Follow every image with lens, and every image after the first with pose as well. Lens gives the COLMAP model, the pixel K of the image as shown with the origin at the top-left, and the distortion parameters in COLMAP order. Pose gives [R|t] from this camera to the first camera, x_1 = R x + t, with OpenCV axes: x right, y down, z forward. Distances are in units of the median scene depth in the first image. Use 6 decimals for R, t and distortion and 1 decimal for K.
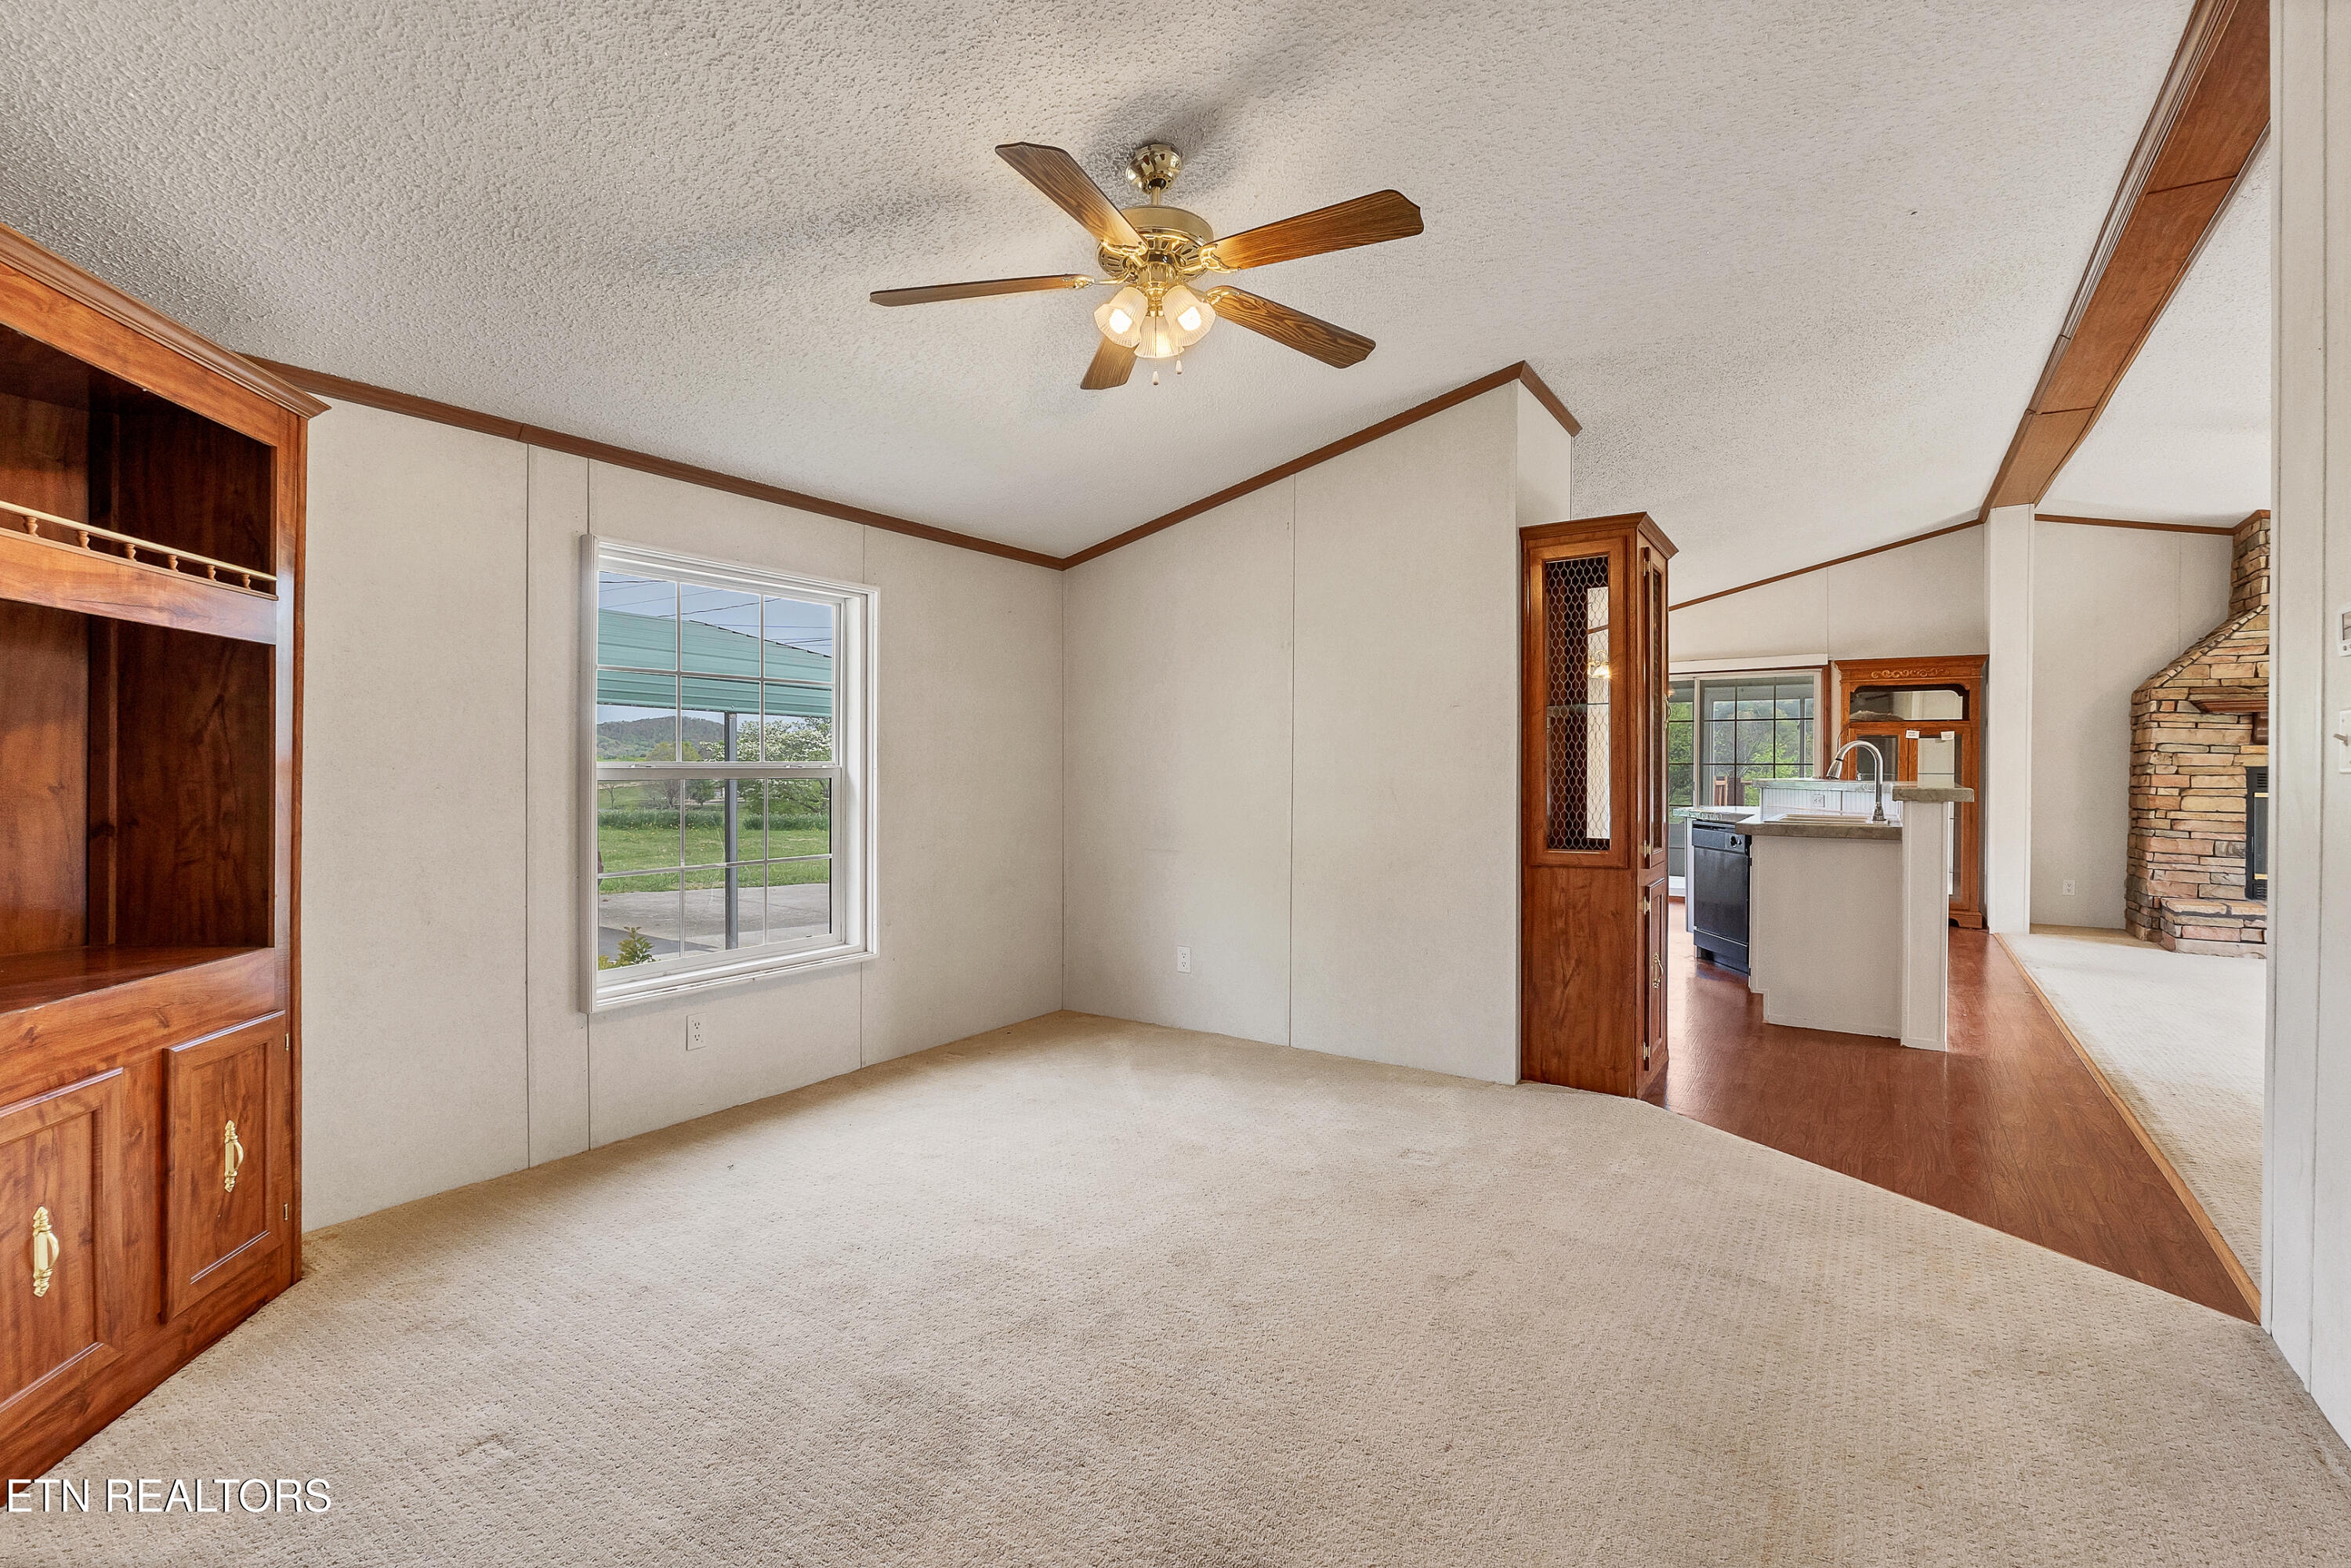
lens RADIAL K [[1017.0, 0, 1183.7], [0, 1017.0, 770.9], [0, 0, 1]] dist [-0.008078, -0.000601]
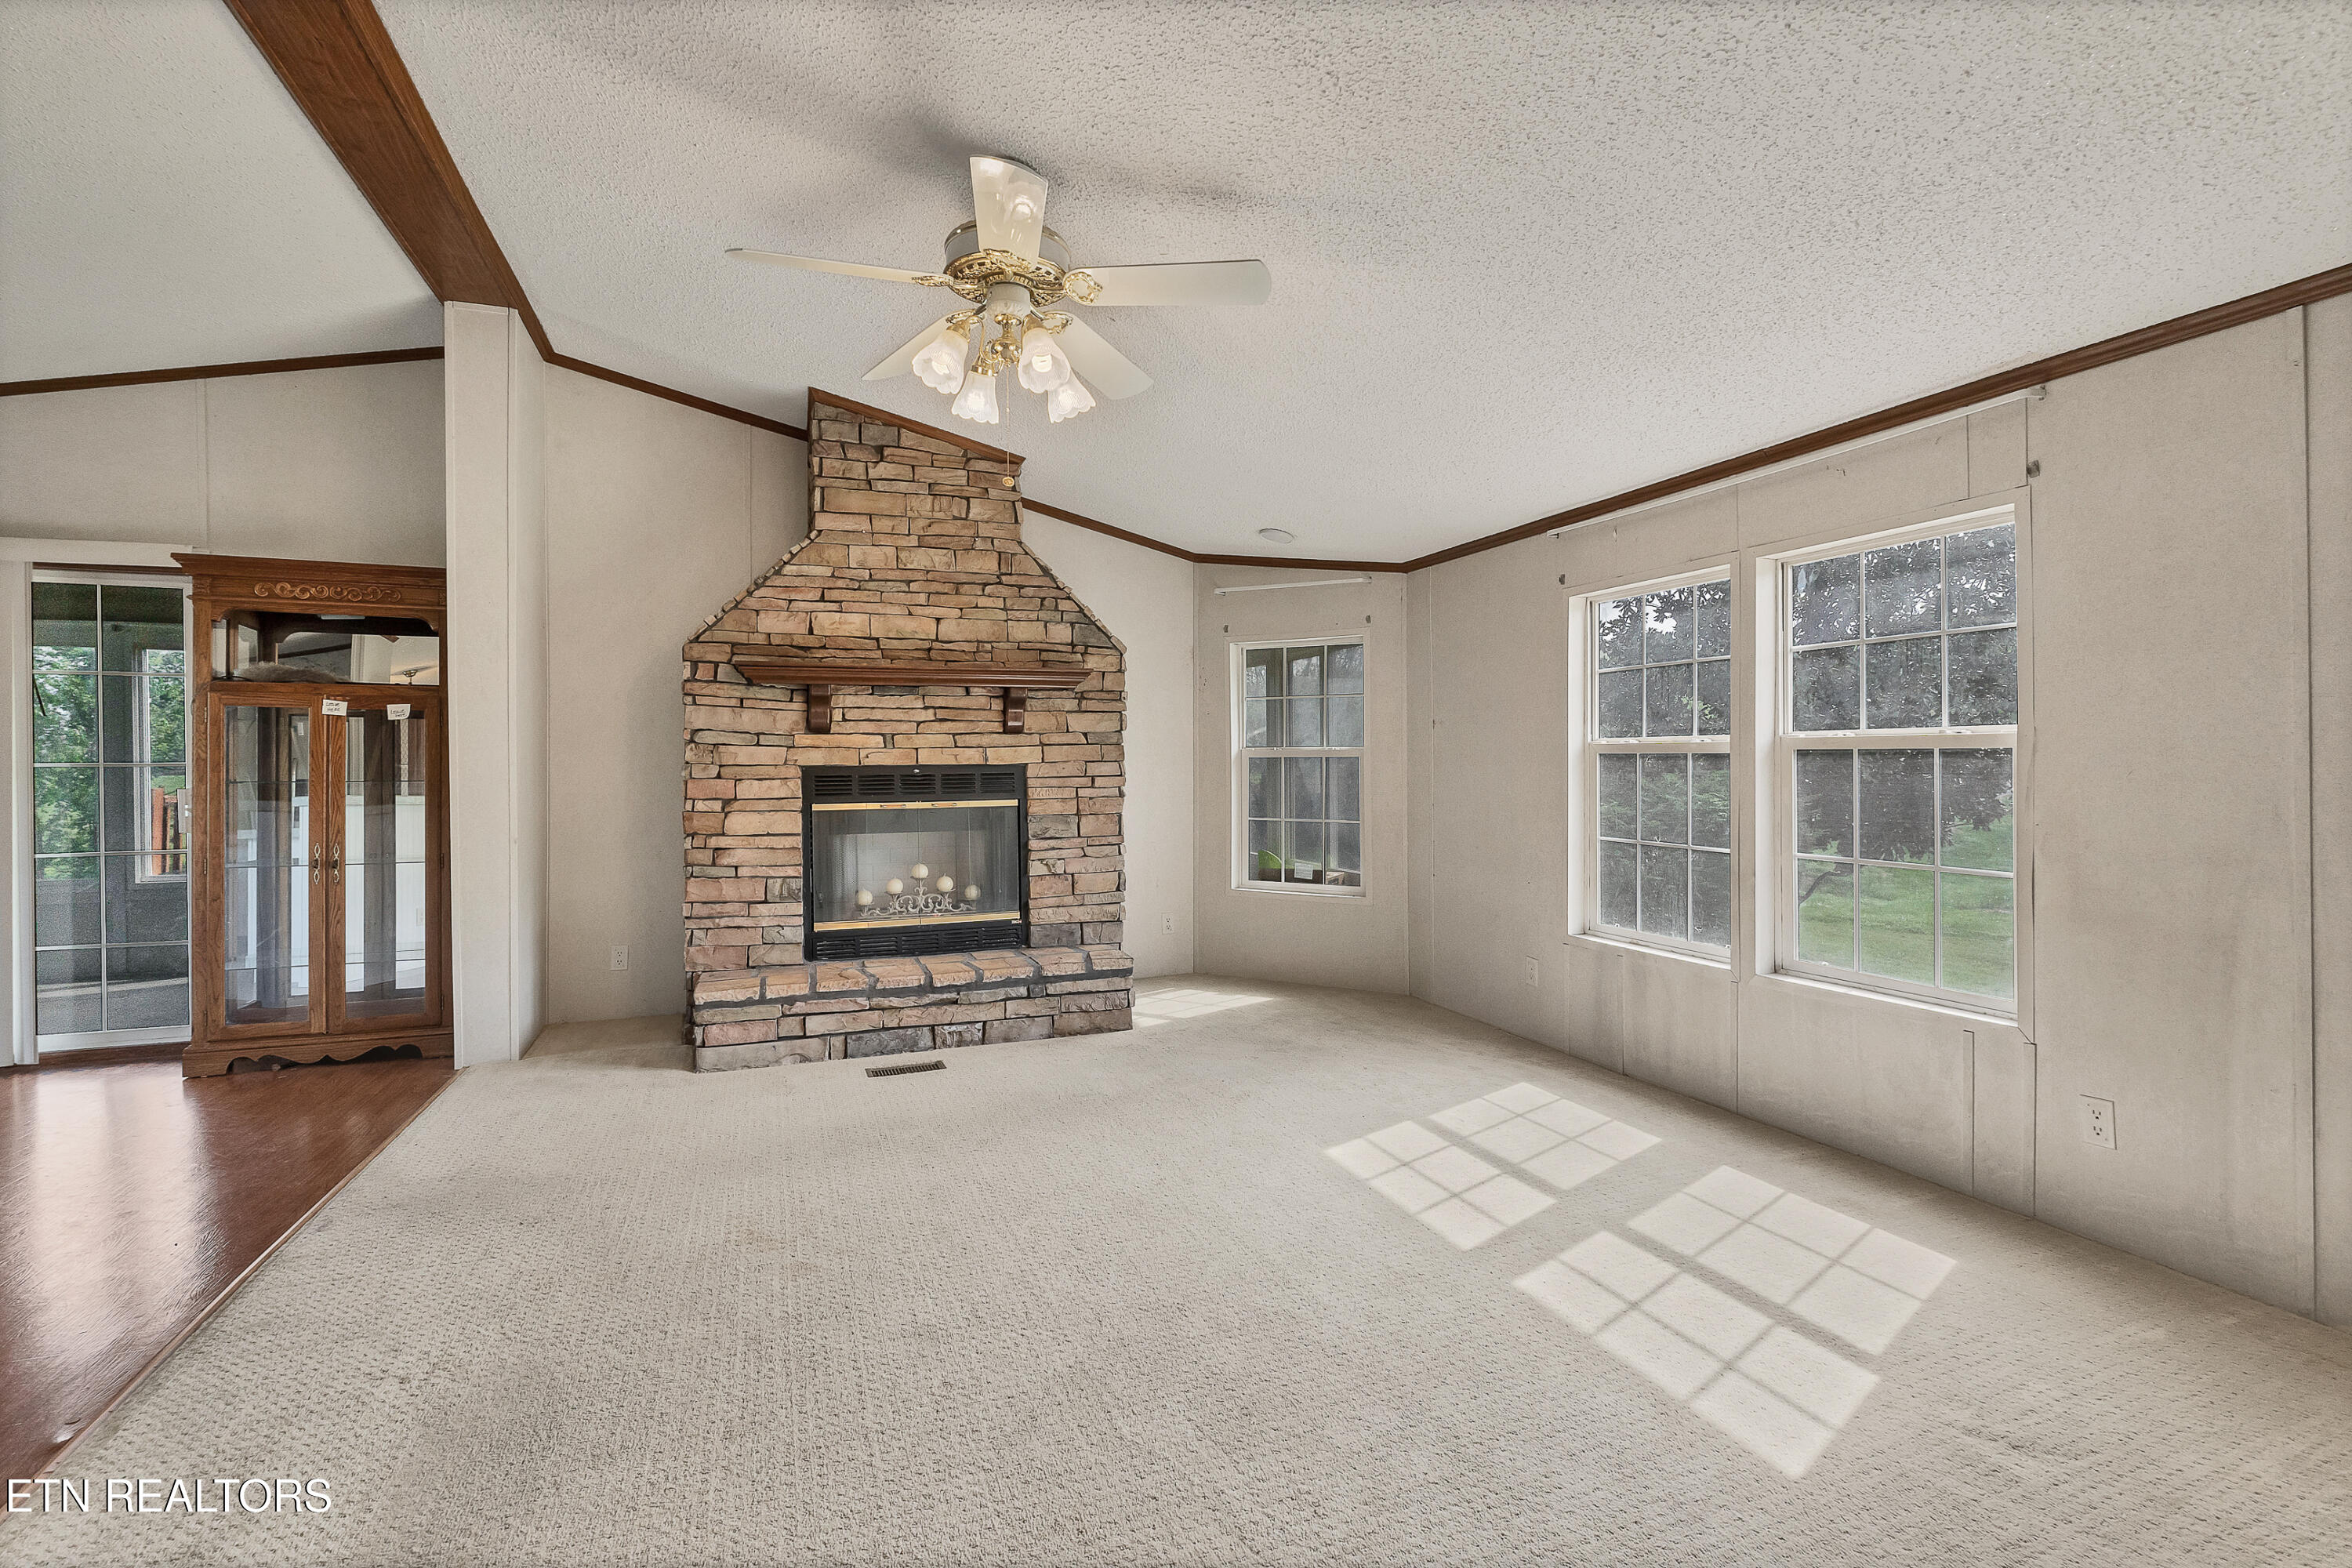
lens RADIAL K [[1053.4, 0, 1176.4], [0, 1053.4, 774.1], [0, 0, 1]] dist [-0.009931, 0.000287]
pose [[0.564066, -0.010302, 0.825666, 0.606600], [0.010517, 0.999931, 0.005291, 0.000089], [-0.825663, 0.005699, 0.564135, 0.389565]]
